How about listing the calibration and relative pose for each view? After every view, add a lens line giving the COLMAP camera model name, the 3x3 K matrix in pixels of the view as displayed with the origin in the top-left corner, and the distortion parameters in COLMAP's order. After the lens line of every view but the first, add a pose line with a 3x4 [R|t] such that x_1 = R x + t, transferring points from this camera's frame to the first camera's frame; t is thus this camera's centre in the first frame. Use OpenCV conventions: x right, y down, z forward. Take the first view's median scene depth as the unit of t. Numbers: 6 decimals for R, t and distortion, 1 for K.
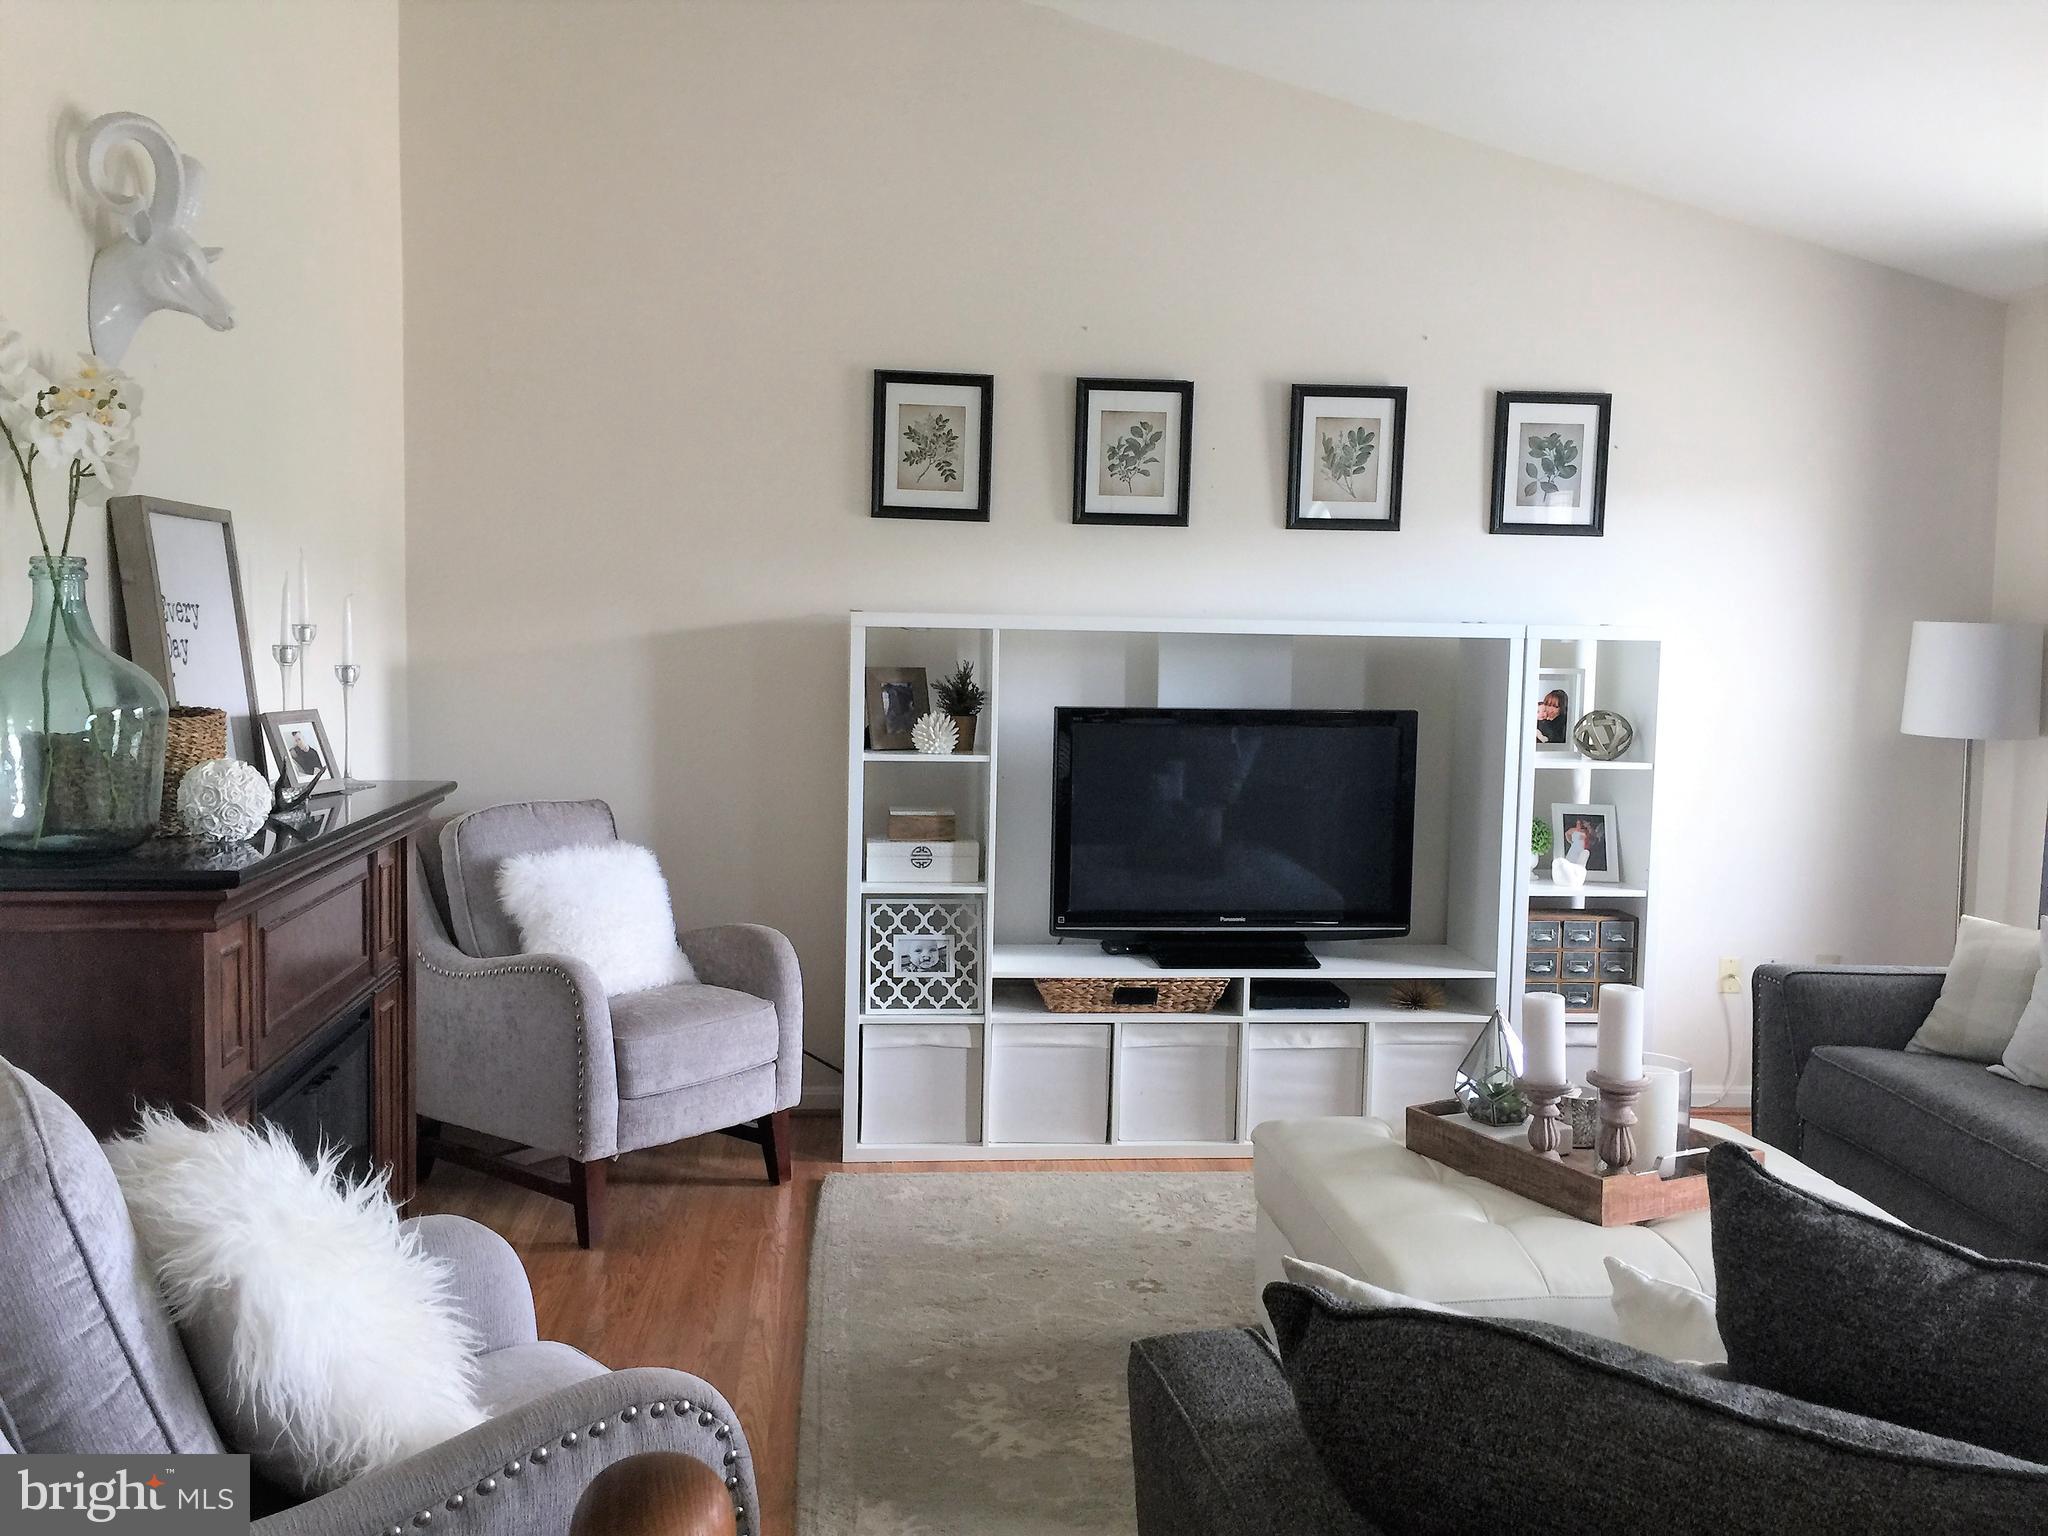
lens RADIAL K [[1771.6, 0, 1027.9], [0, 1771.6, 765.6], [0, 0, 1]] dist [0.079328, -0.098357]
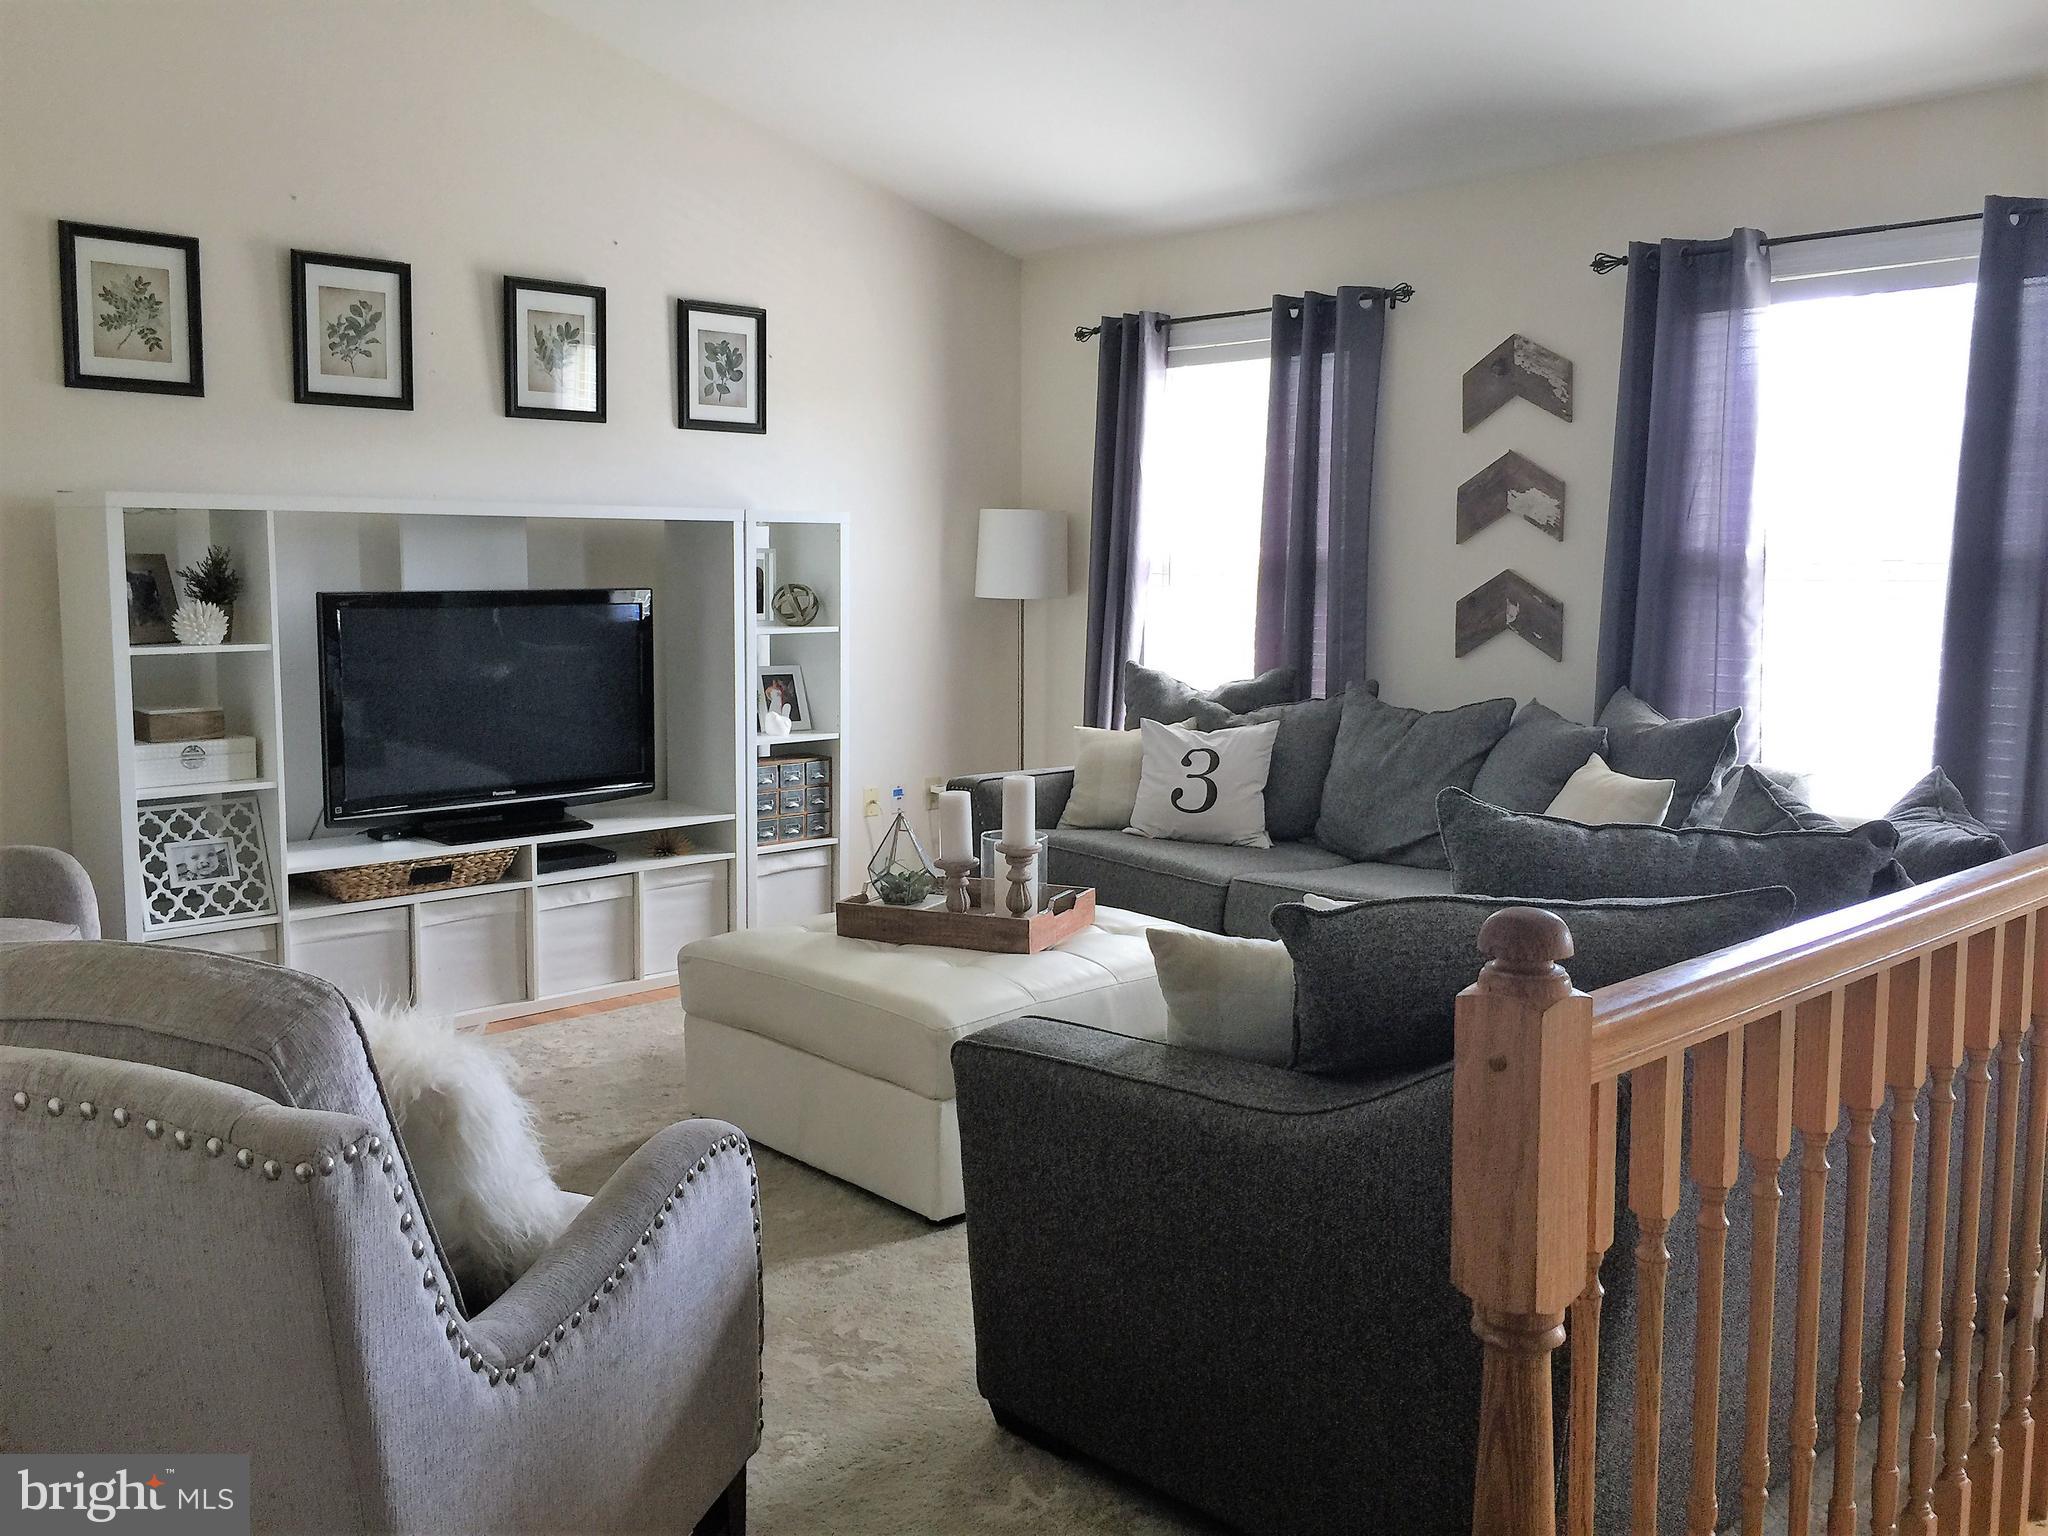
lens RADIAL K [[1771.6, 0, 1027.1], [0, 1771.6, 772.0], [0, 0, 1]] dist [0.079328, -0.098357]
pose [[0.781827, -0.092541, 0.616590, -0.291947], [0.060738, 0.995525, 0.072398, 0.017369], [-0.620530, -0.019152, 0.783948, -0.013445]]
